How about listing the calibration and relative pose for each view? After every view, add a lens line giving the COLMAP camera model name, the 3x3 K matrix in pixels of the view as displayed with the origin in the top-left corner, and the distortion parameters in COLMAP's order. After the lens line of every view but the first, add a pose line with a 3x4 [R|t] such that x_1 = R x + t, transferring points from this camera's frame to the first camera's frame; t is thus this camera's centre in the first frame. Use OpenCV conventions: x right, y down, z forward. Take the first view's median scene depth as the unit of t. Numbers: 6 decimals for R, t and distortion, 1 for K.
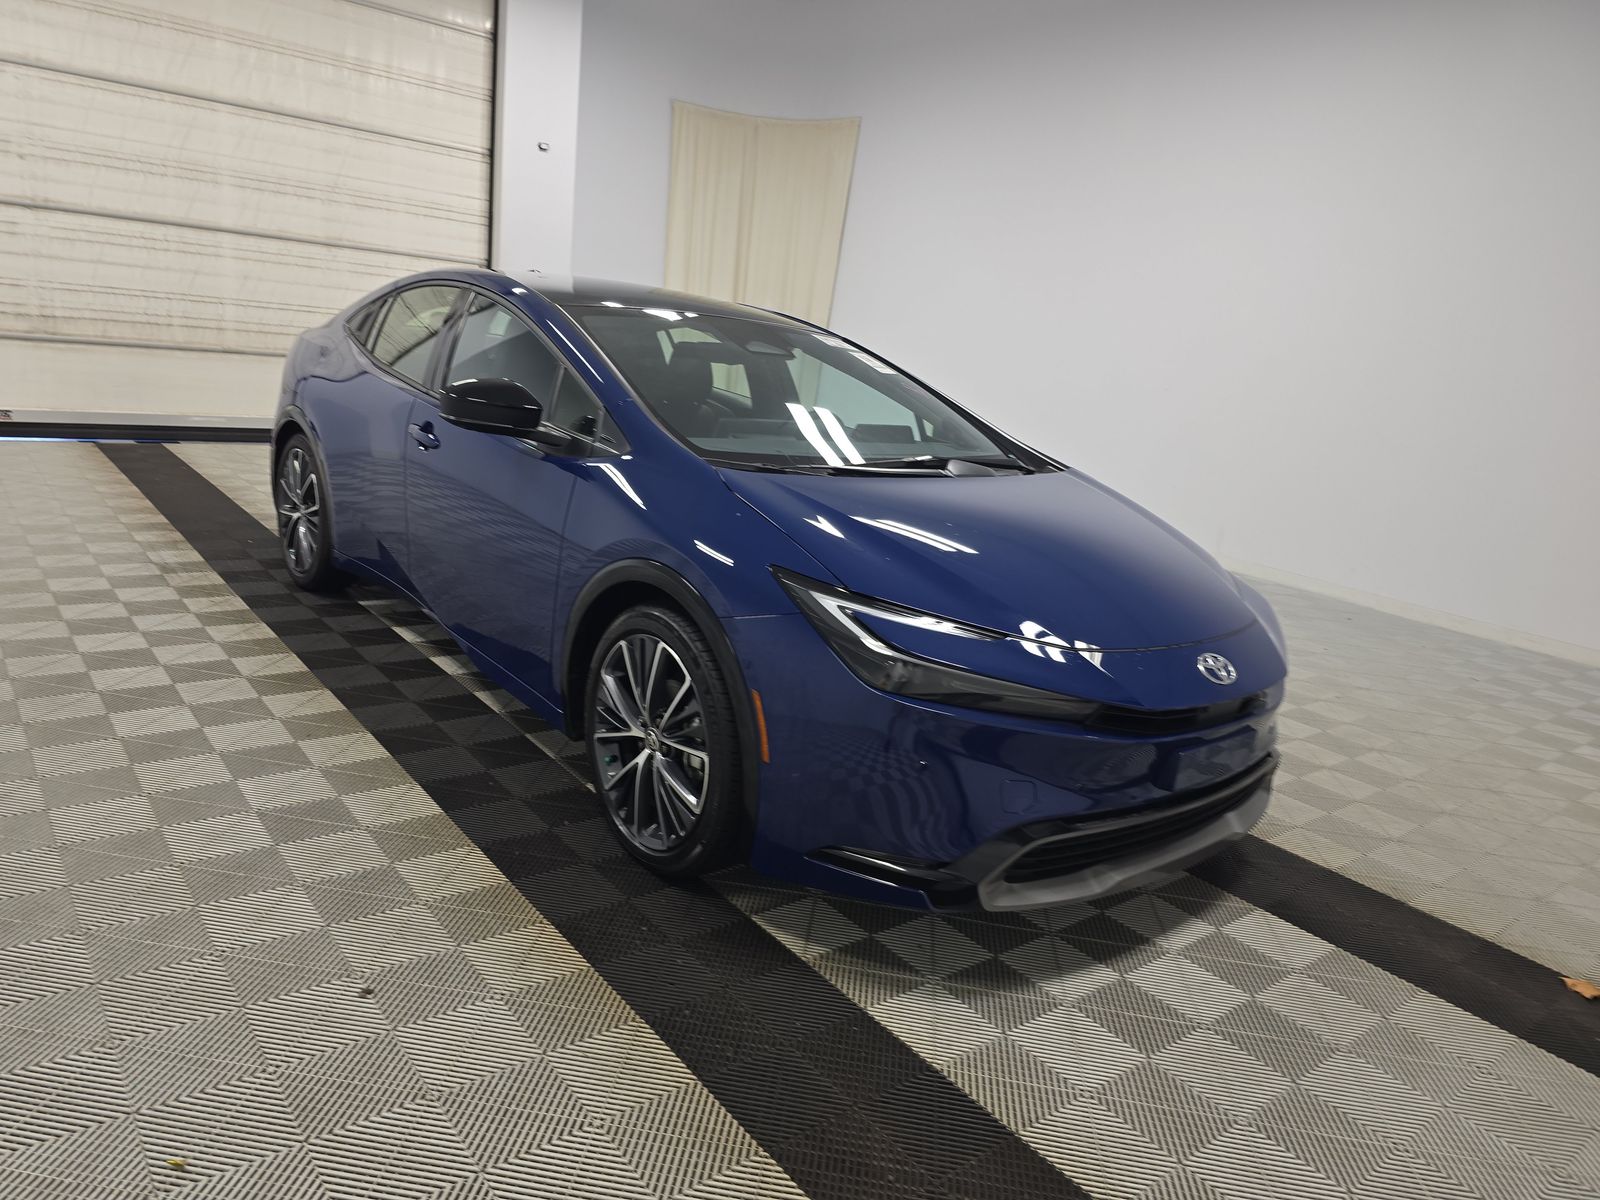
lens RADIAL K [[1043.5, 0, 799.3], [0, 1043.5, 654.3], [0, 0, 1]] dist [0.069502, -0.051980]
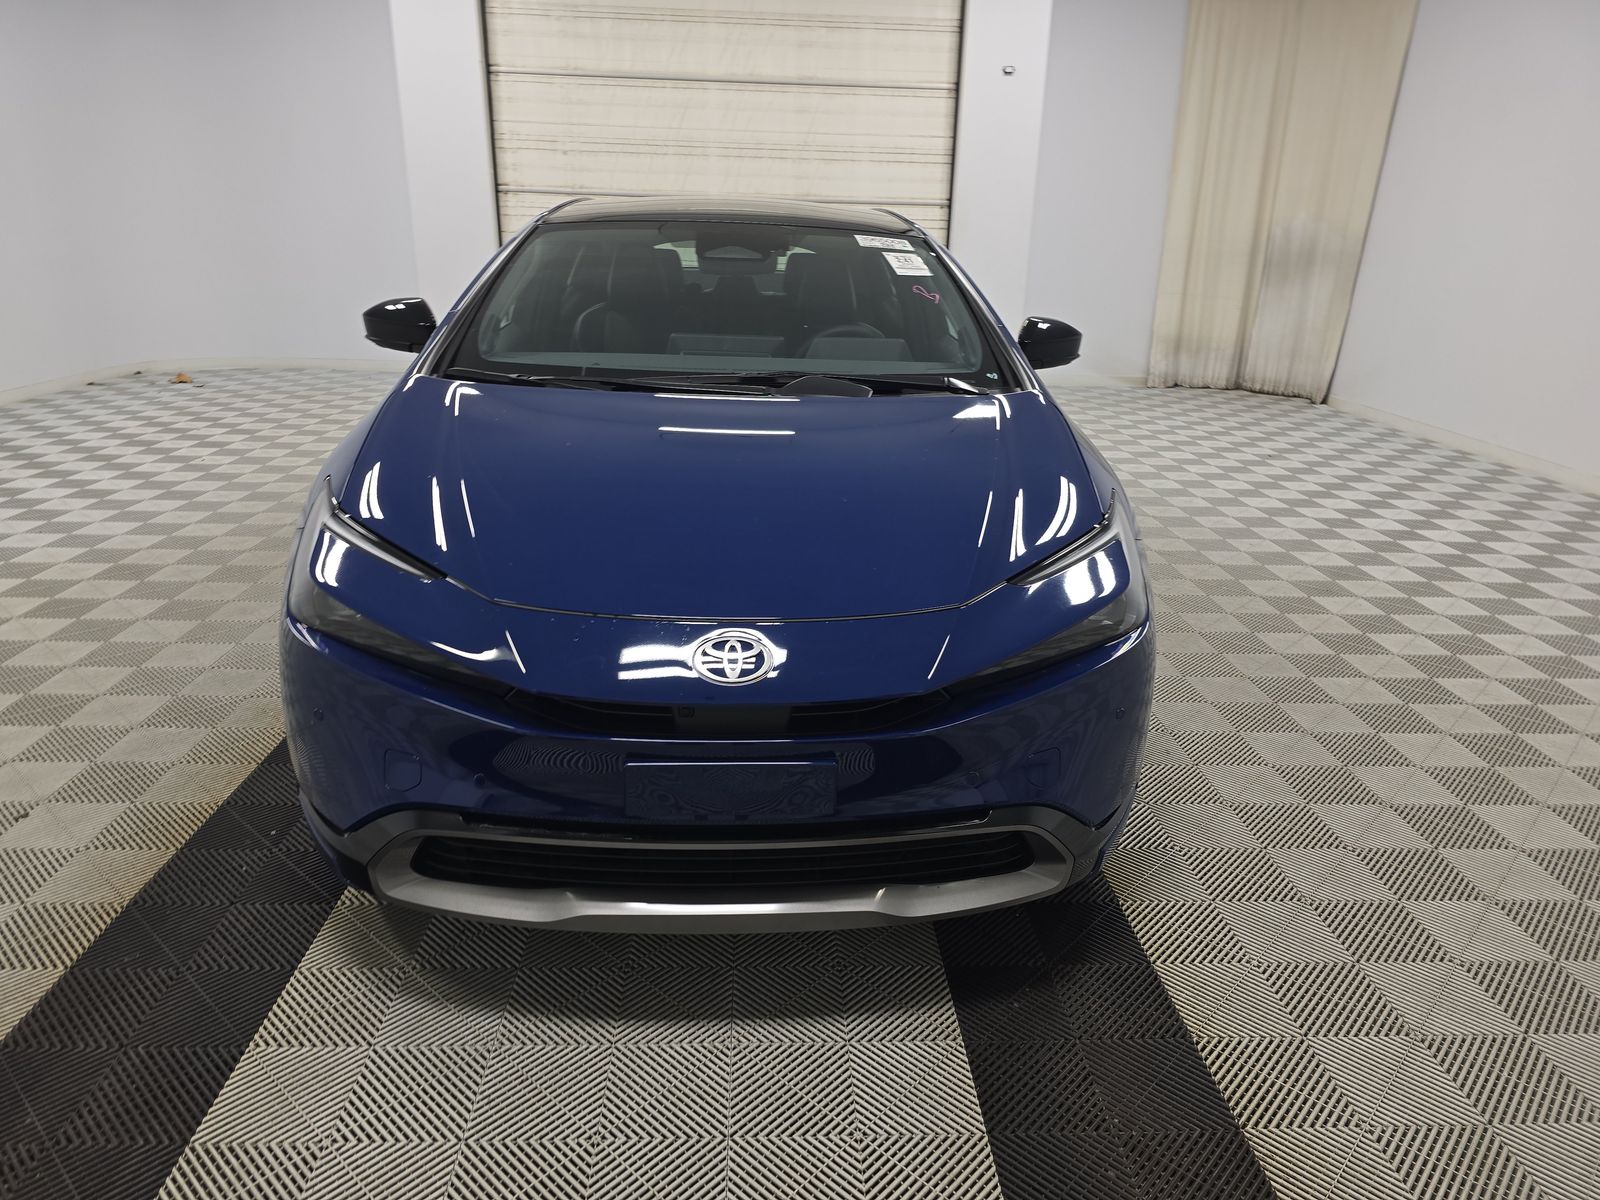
lens RADIAL K [[1074.4, 0, 839.2], [0, 1074.4, 605.2], [0, 0, 1]] dist [0.006280, 0.003581]
pose [[0.817262, 0.112489, -0.565181, 0.238052], [-0.117045, 0.992722, 0.028333, -0.030648], [0.564255, 0.042996, 0.824480, 0.183365]]
